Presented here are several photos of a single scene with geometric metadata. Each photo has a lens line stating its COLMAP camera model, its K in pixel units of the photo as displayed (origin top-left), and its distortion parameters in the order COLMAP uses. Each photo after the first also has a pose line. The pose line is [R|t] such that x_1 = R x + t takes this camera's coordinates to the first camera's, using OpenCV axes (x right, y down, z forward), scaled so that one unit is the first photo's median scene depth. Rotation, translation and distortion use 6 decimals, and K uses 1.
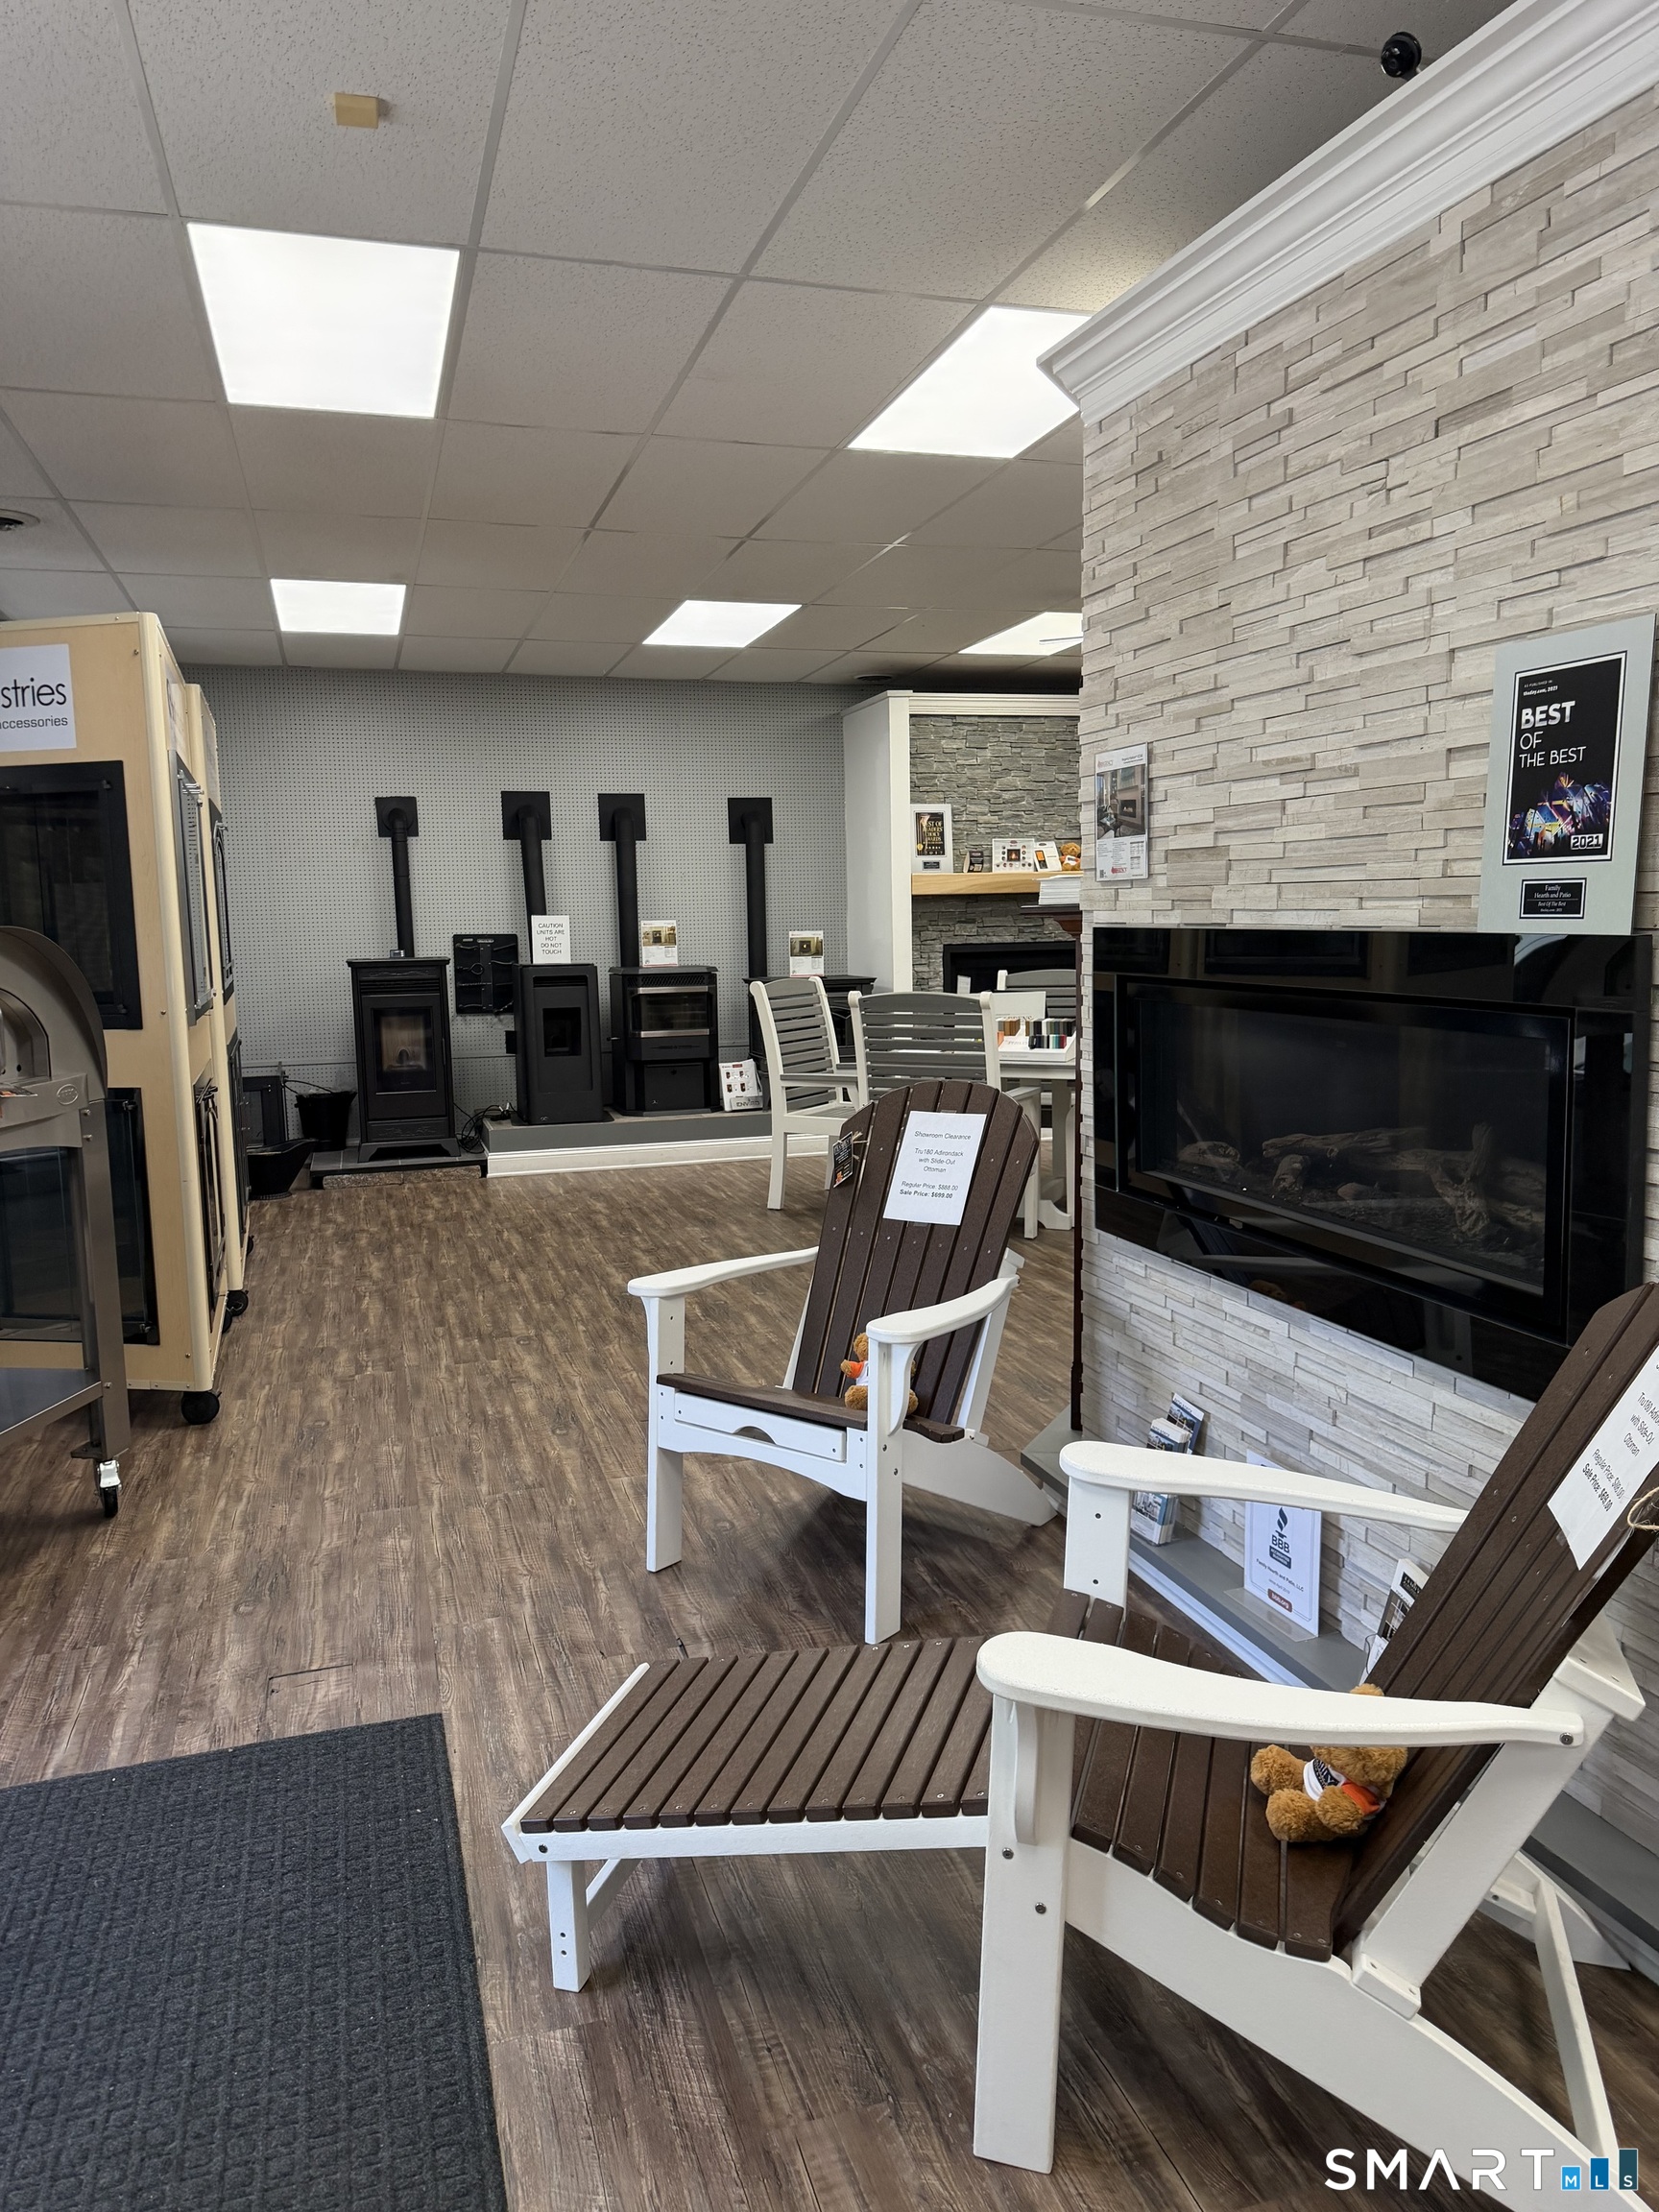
lens RADIAL K [[1583.2, 0, 825.4], [0, 1583.2, 1103.5], [0, 0, 1]] dist [-0.003588, -0.004368]
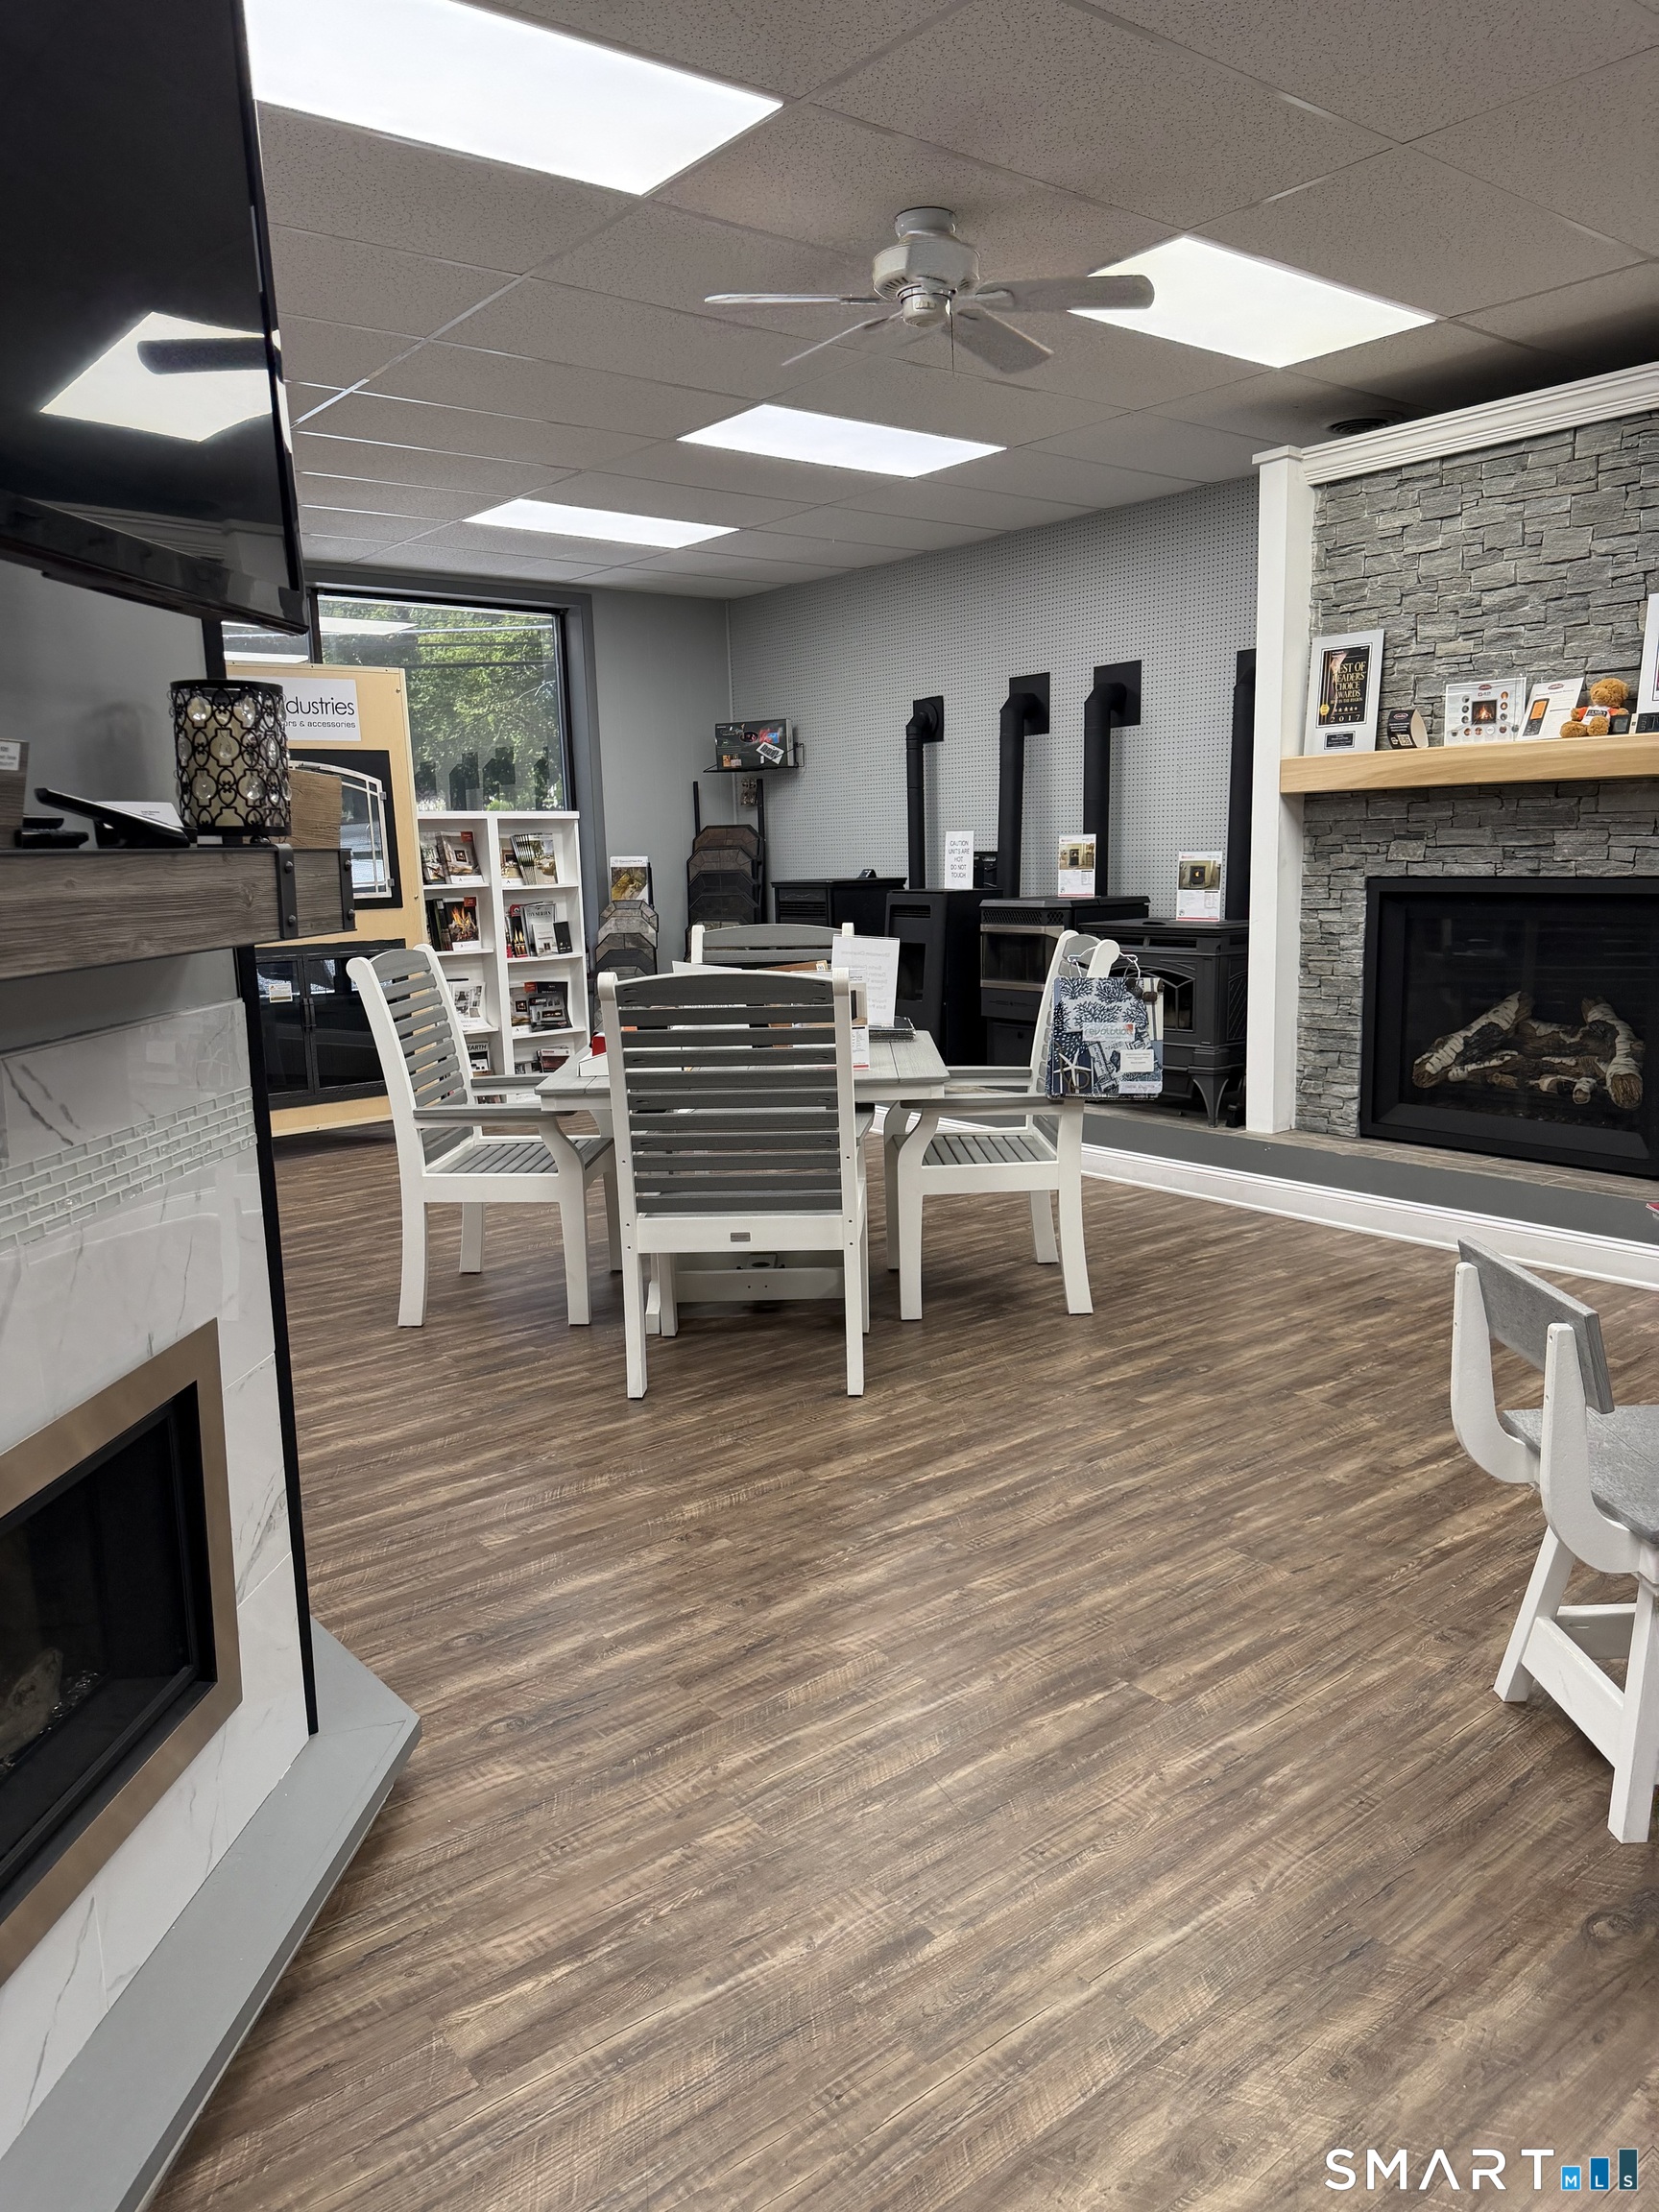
lens RADIAL K [[1583.2, 0, 831.1], [0, 1583.2, 1118.3], [0, 0, 1]] dist [-0.003588, -0.004368]
pose [[0.382517, 0.162455, -0.909554, 0.545024], [-0.104354, 0.985718, 0.132172, -0.069519], [0.918037, 0.044358, 0.394007, 0.596135]]
